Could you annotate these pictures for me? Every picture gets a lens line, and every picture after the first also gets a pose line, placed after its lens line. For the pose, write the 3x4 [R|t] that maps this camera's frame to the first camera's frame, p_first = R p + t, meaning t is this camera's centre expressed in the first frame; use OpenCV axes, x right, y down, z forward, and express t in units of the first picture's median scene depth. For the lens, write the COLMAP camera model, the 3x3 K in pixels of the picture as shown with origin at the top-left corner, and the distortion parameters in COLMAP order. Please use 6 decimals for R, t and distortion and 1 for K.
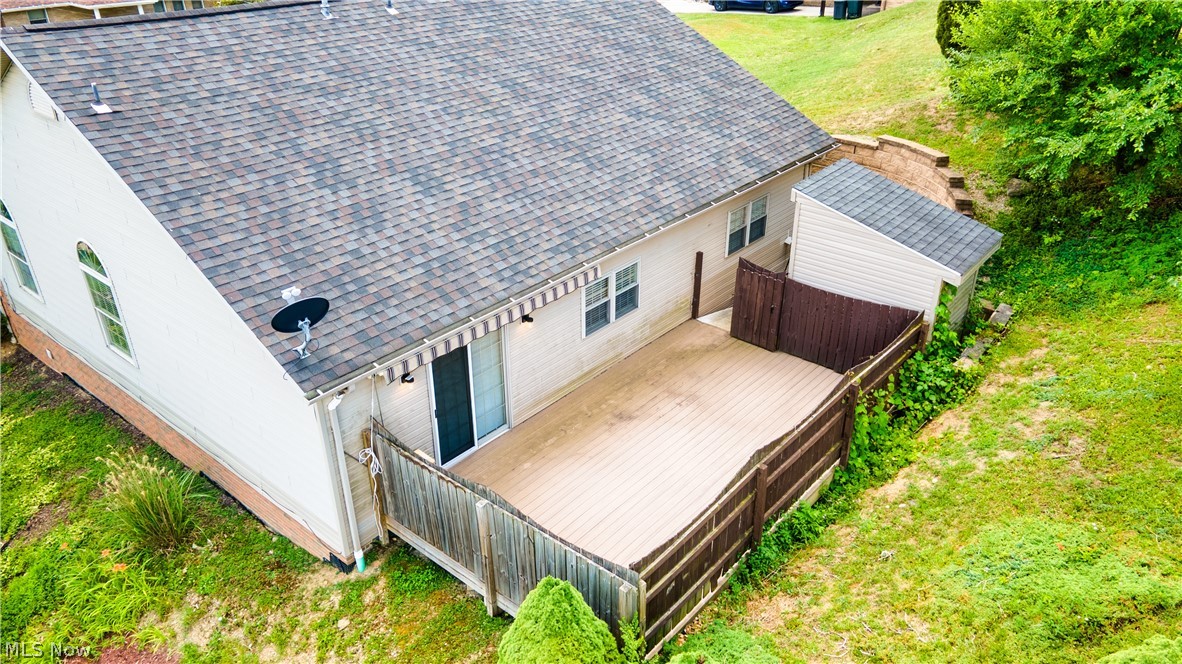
lens RADIAL K [[855.8, 0, 591.0], [0, 855.8, 332.0], [0, 0, 1]] dist [0.041591, 0.001684]
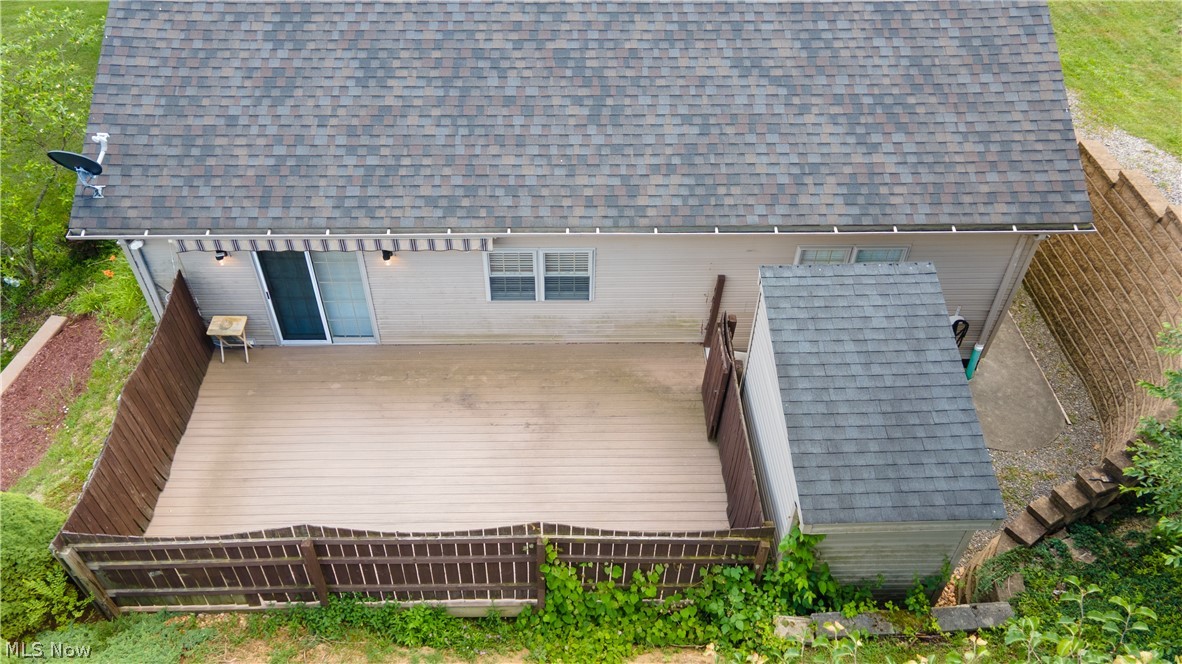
lens RADIAL K [[895.7, 0, 591.0], [0, 895.7, 332.0], [0, 0, 1]] dist [0.029020, 0.001329]
pose [[0.663363, 0.530777, -0.527471, 0.612933], [-0.365383, 0.844904, 0.390683, -0.395483], [0.653027, -0.066436, 0.754415, 0.408286]]
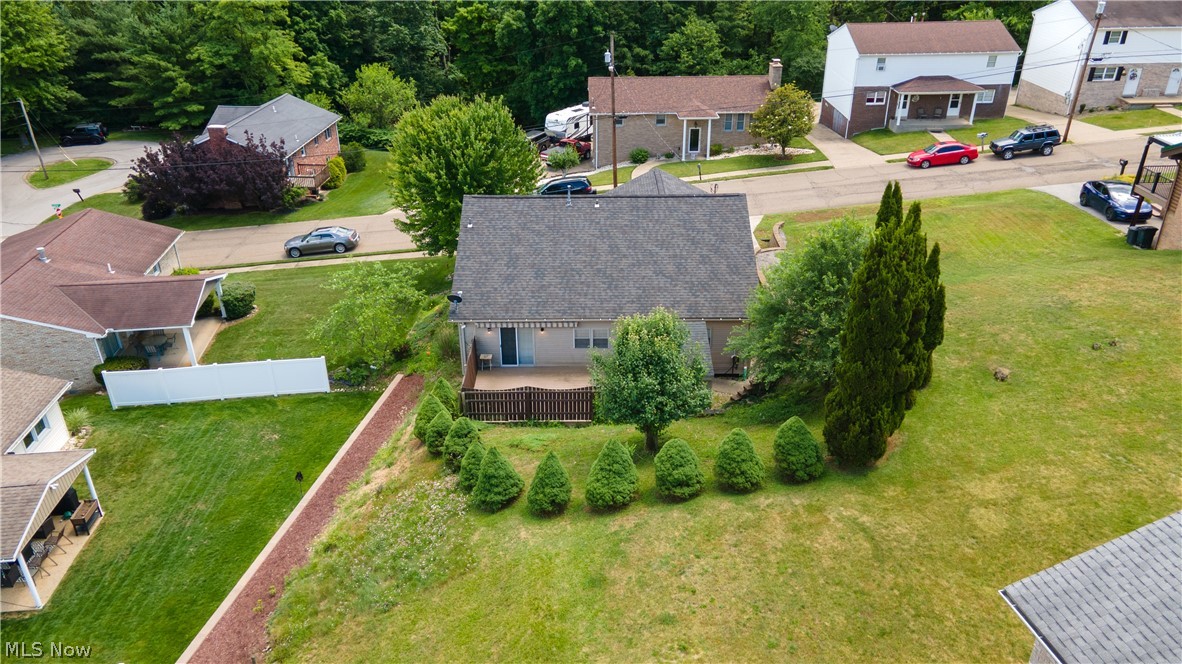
lens RADIAL K [[855.8, 0, 591.0], [0, 855.8, 332.0], [0, 0, 1]] dist [0.041591, 0.001684]
pose [[0.640948, 0.350649, -0.682811, 1.957366], [-0.360131, 0.922948, 0.135916, -0.447734], [0.677858, 0.158787, 0.717841, -0.926354]]
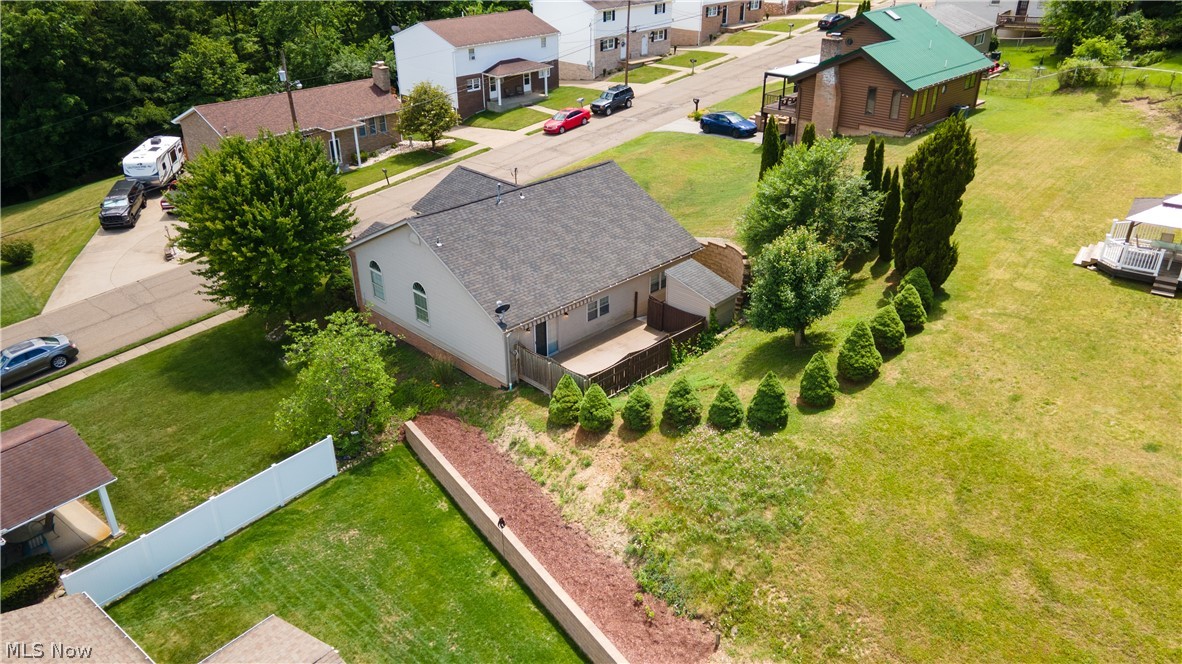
lens RADIAL K [[856.0, 0, 591.0], [0, 856.0, 332.0], [0, 0, 1]] dist [0.029646, -0.000462]
pose [[0.996512, 0.037798, -0.074398, 0.235602], [-0.039292, 0.999052, -0.018723, 0.100850], [0.073619, 0.021581, 0.997053, -1.971168]]
